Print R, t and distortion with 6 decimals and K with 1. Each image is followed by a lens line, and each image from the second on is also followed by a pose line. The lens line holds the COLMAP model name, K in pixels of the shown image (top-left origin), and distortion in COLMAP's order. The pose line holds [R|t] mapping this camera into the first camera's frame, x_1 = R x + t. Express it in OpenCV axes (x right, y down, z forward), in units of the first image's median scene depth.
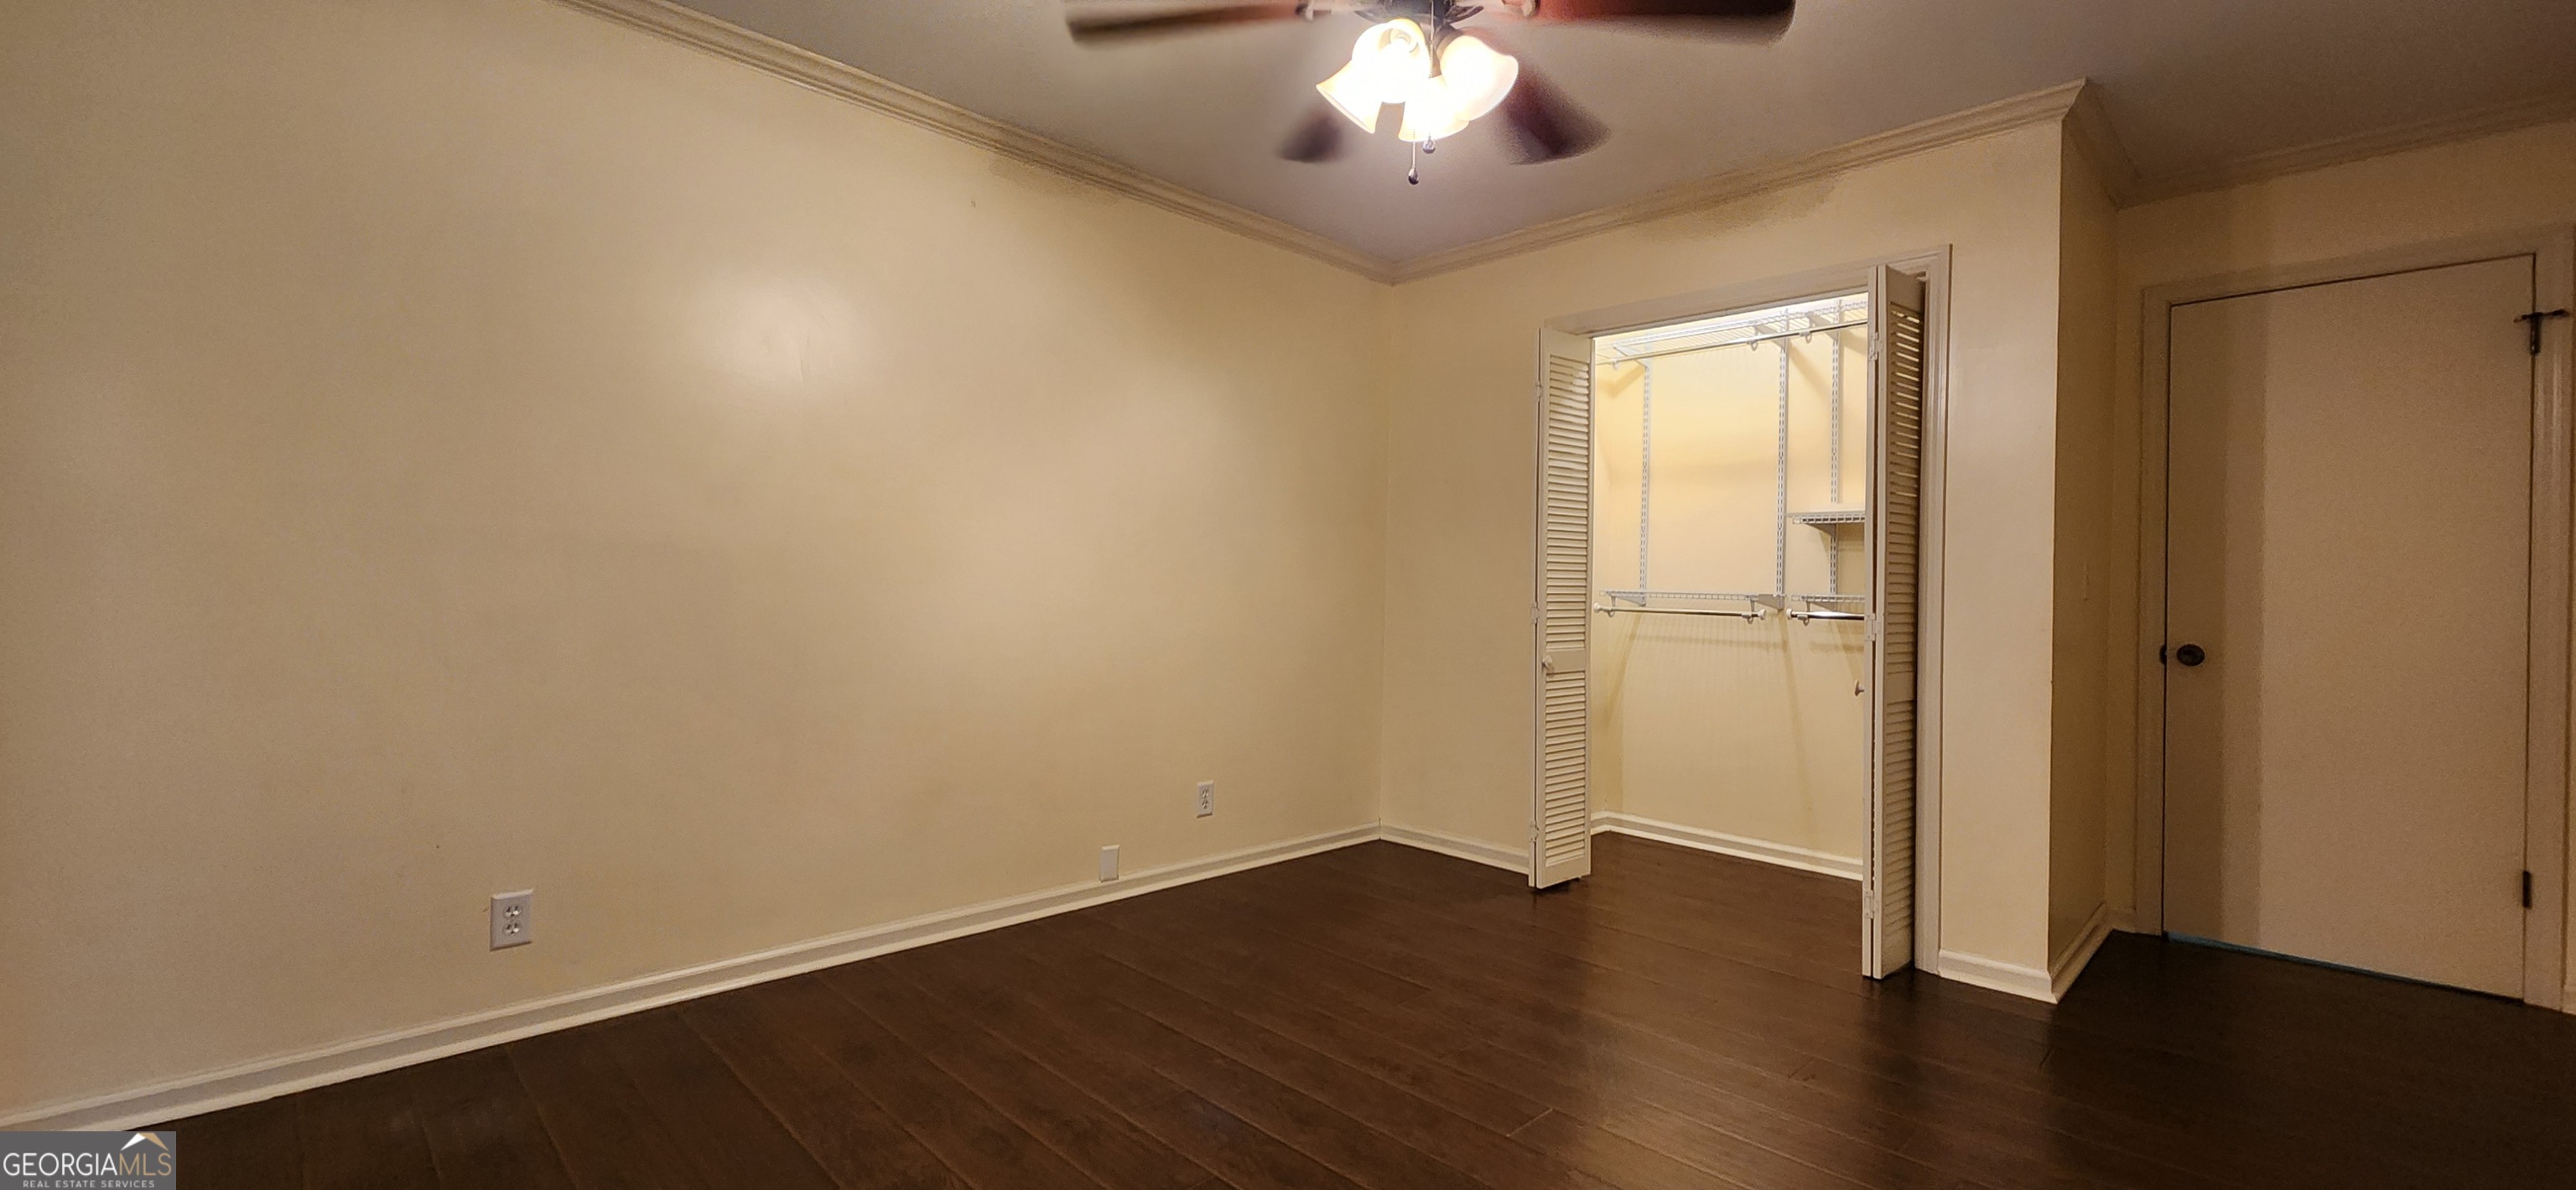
lens RADIAL K [[1051.9, 0, 1302.0], [0, 1051.9, 583.0], [0, 0, 1]] dist [0.002145, 0.000246]
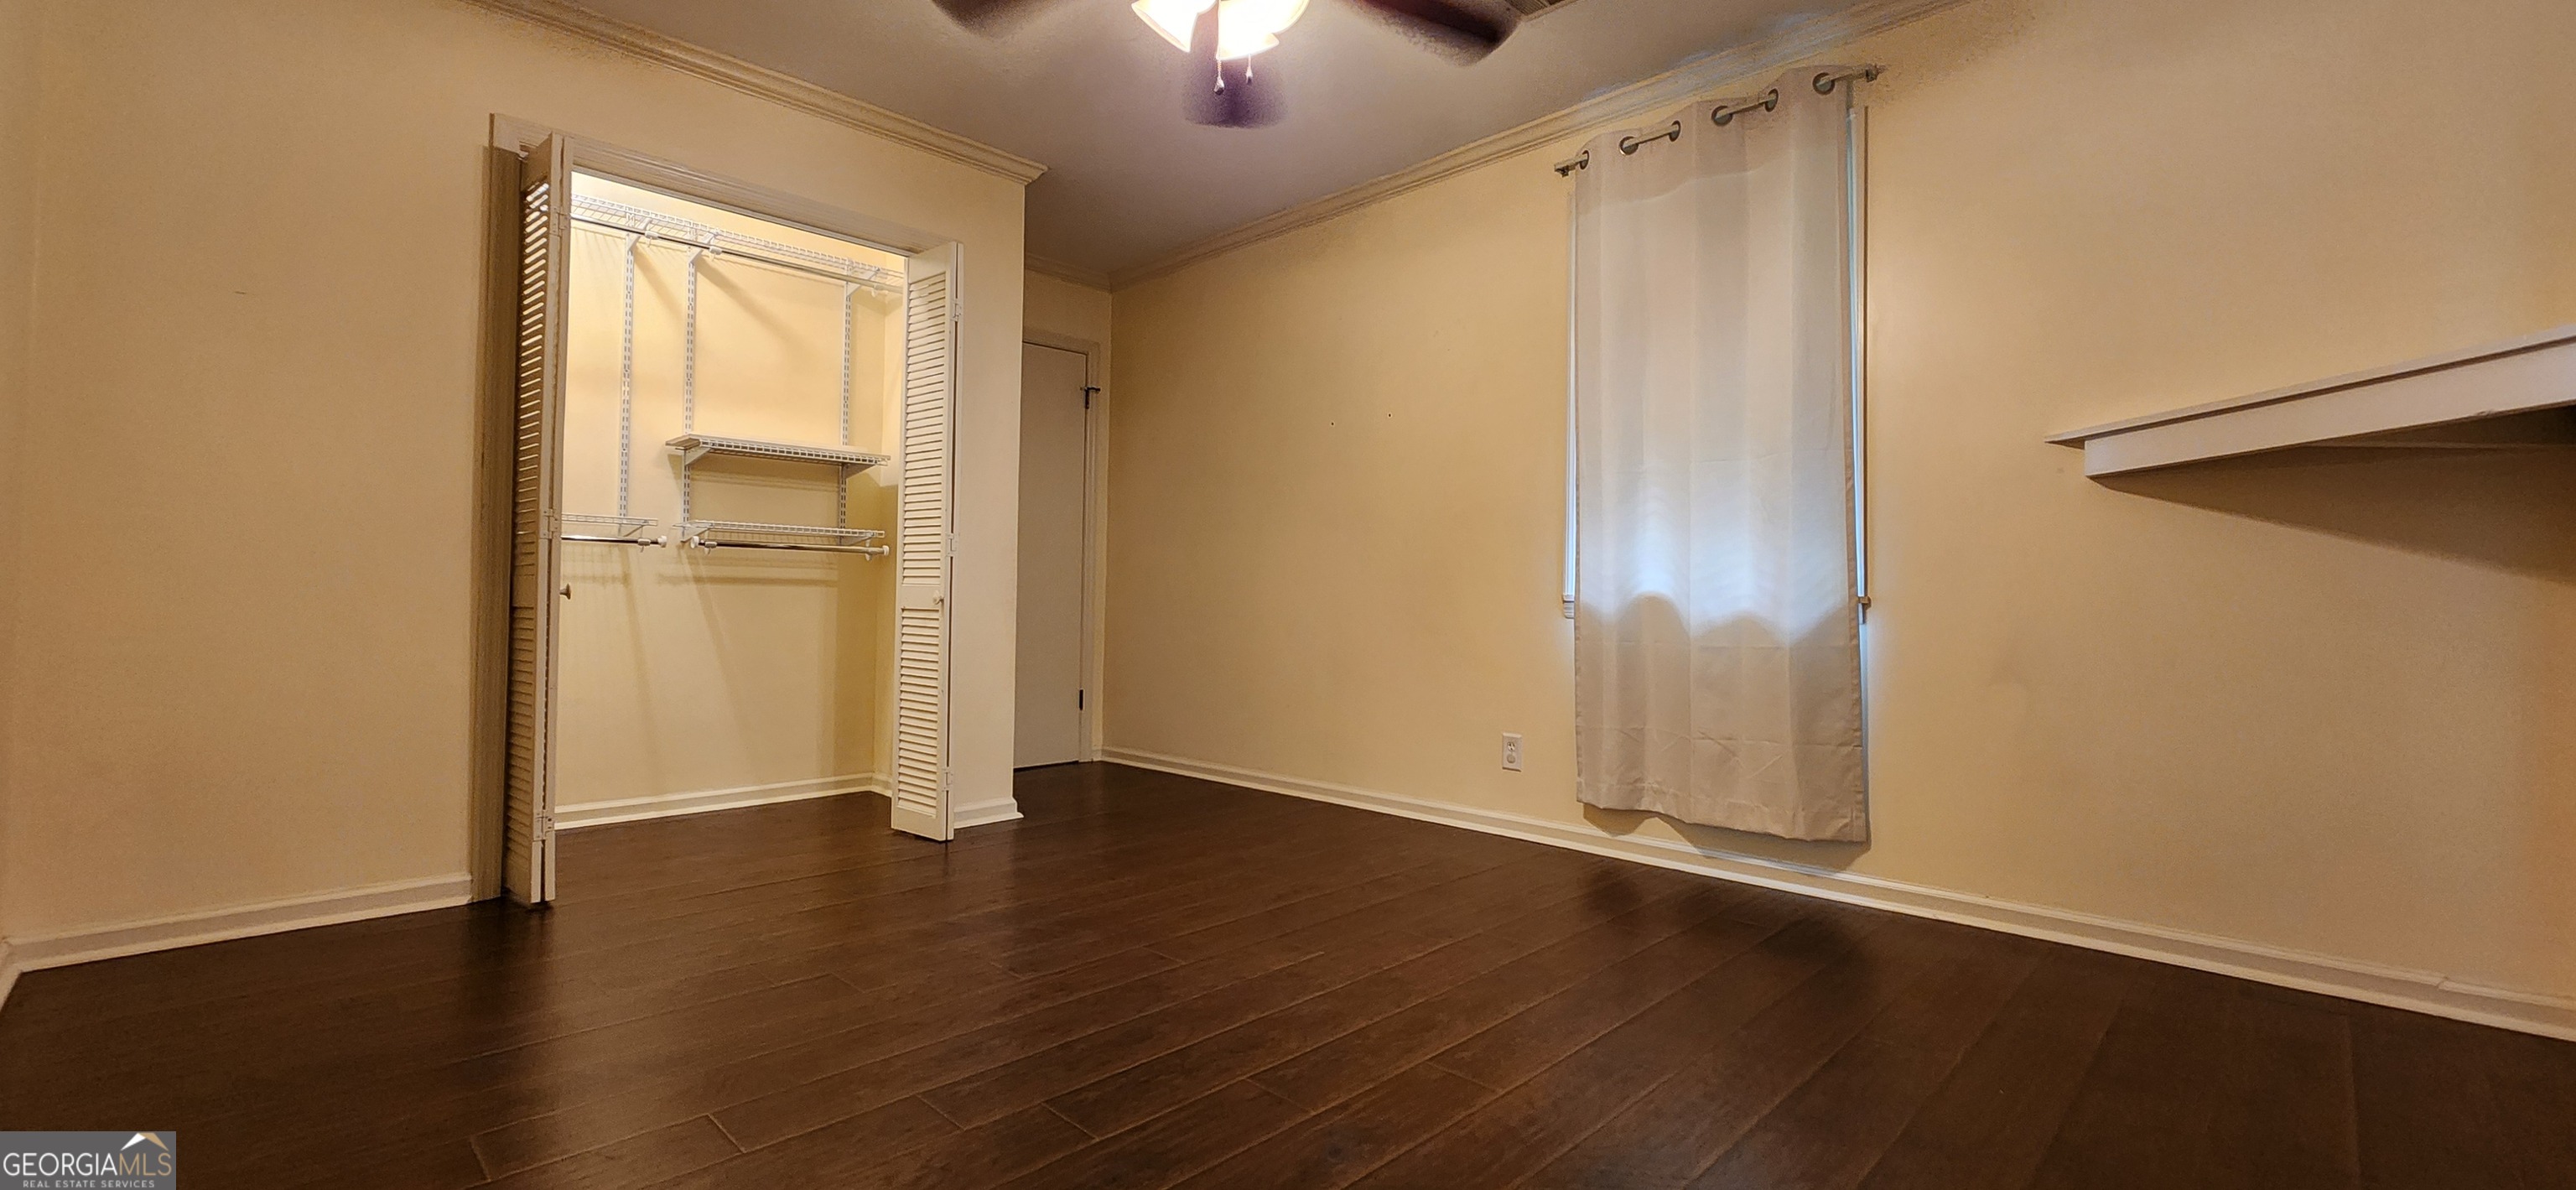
lens RADIAL K [[1051.9, 0, 1302.0], [0, 1051.9, 583.0], [0, 0, 1]] dist [0.002145, 0.000246]
pose [[-0.016695, 0.001042, 0.999860, -0.469630], [-0.011047, 0.999938, -0.001226, 0.059738], [-0.999800, -0.011066, -0.016682, 0.452402]]
